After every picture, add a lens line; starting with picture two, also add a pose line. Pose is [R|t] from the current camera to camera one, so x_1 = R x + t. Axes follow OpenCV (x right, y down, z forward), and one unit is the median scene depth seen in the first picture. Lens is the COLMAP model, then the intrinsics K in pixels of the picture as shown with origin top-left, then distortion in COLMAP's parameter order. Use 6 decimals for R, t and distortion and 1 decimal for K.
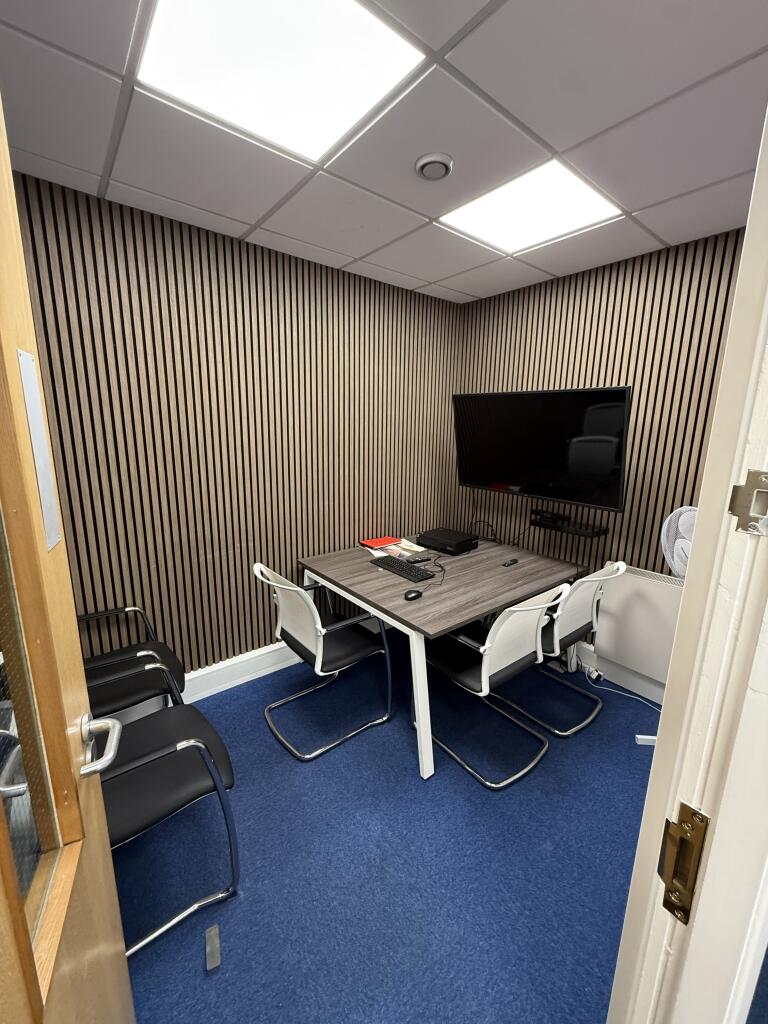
lens RADIAL K [[407.0, 0, 383.2], [0, 407.0, 510.5], [0, 0, 1]] dist [0.000541, -0.000168]
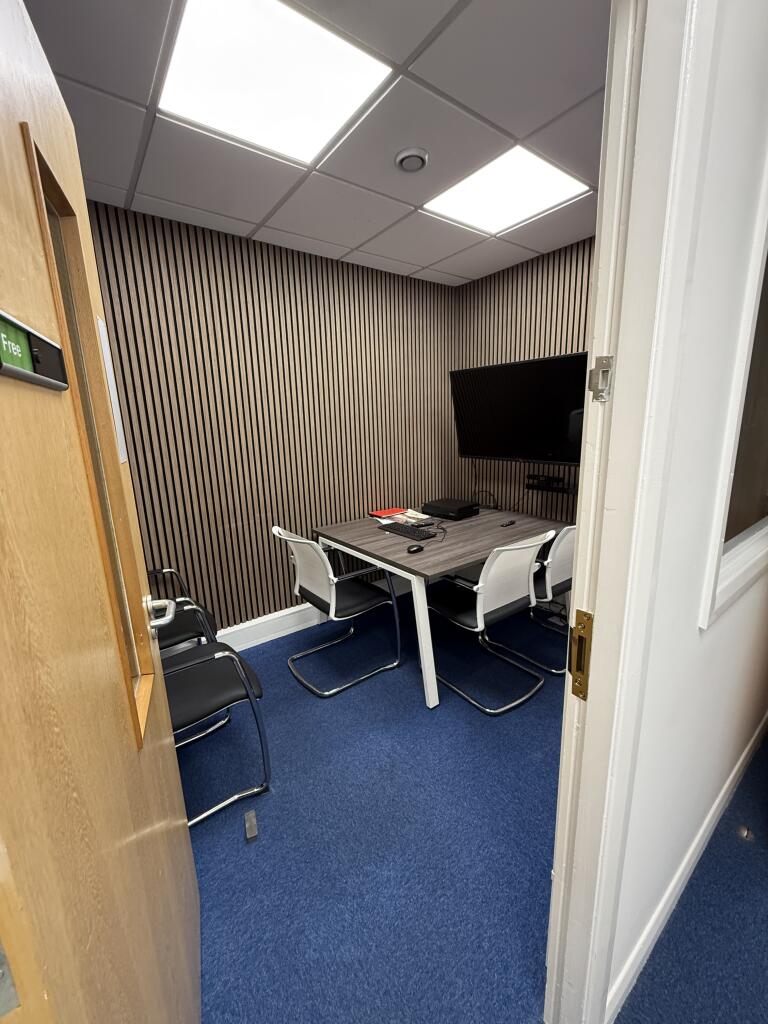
lens RADIAL K [[407.0, 0, 383.9], [0, 407.0, 510.2], [0, 0, 1]] dist [0.000541, -0.000168]
pose [[0.998272, -0.041282, -0.041824, 0.043517], [0.041629, 0.999105, 0.007451, 0.100978], [0.041479, -0.009179, 0.999097, -0.123755]]
